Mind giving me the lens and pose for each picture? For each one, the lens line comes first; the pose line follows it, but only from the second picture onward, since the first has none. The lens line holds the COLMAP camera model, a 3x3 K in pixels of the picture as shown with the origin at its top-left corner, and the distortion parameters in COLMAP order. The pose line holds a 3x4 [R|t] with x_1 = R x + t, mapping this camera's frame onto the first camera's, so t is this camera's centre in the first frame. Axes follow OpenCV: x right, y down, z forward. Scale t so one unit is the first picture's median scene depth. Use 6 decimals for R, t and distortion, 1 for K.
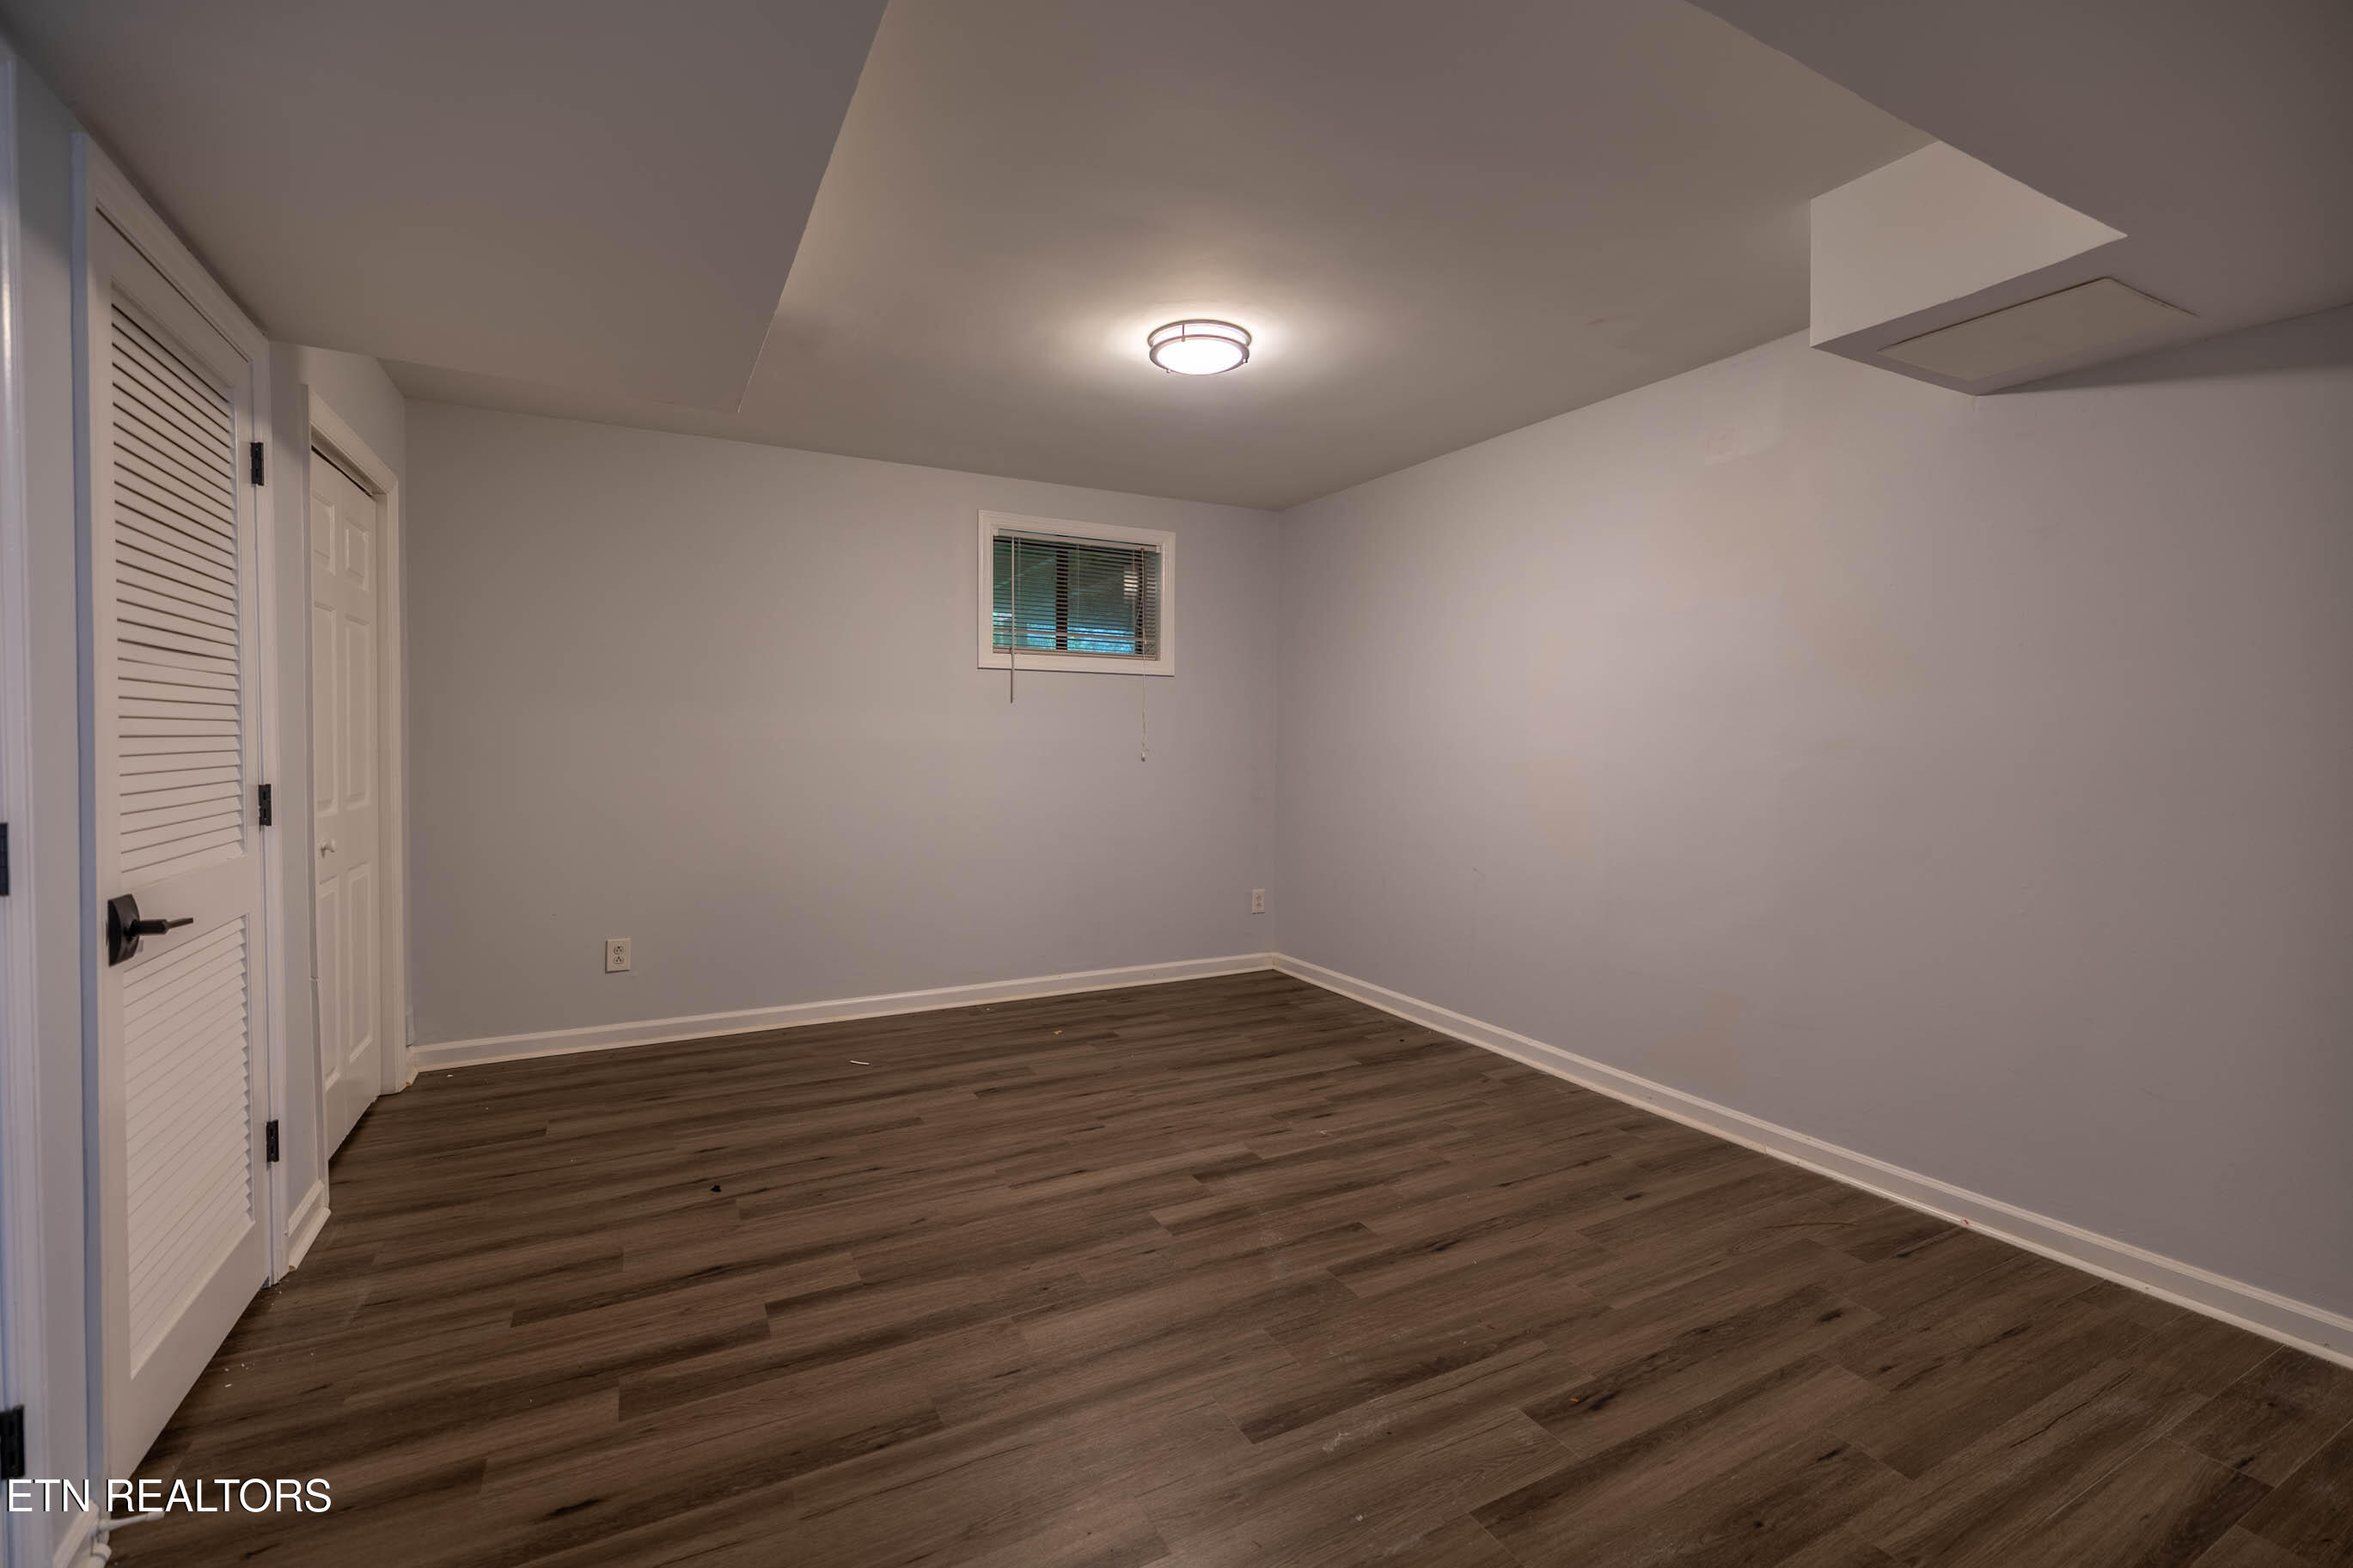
lens RADIAL K [[1017.0, 0, 1167.6], [0, 1017.0, 773.3], [0, 0, 1]] dist [0.000960, 0.000089]
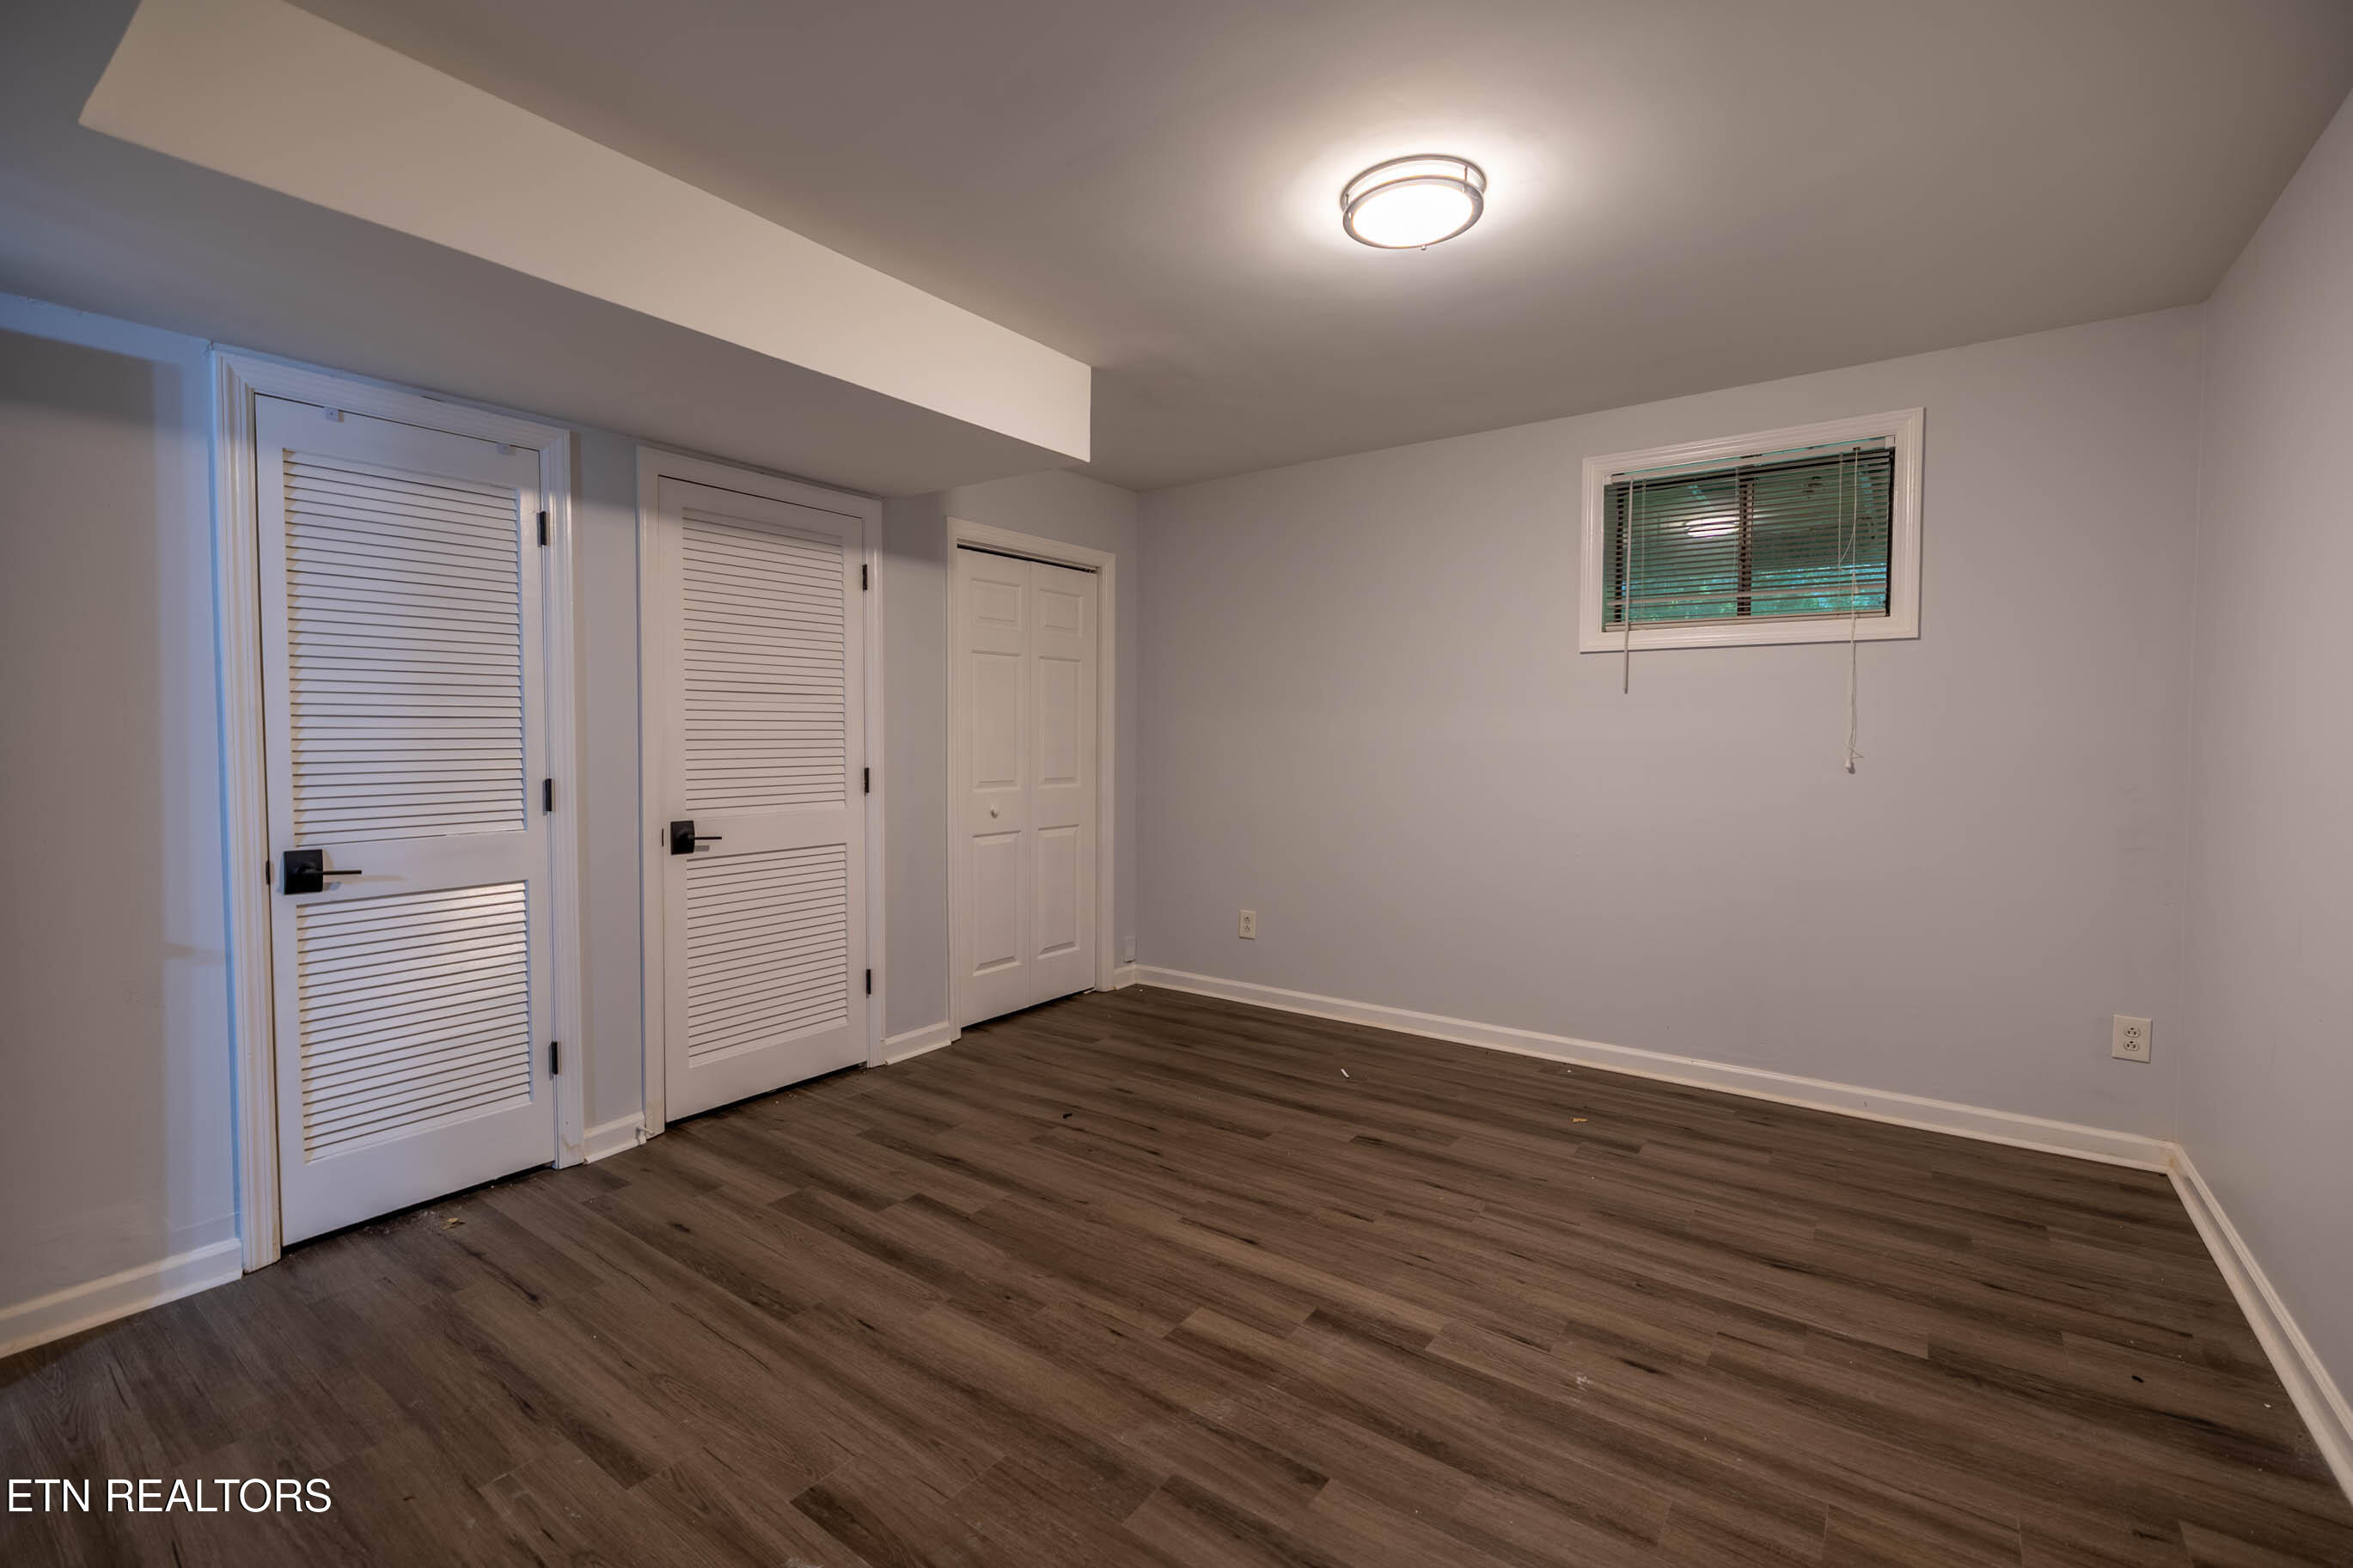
lens RADIAL K [[1017.0, 0, 1167.6], [0, 1017.0, 773.3], [0, 0, 1]] dist [0.000960, 0.000089]
pose [[0.433917, 0.028107, -0.900514, 0.593311], [-0.028269, 0.999446, 0.017573, -0.017514], [0.900509, 0.017832, 0.434472, 0.505866]]
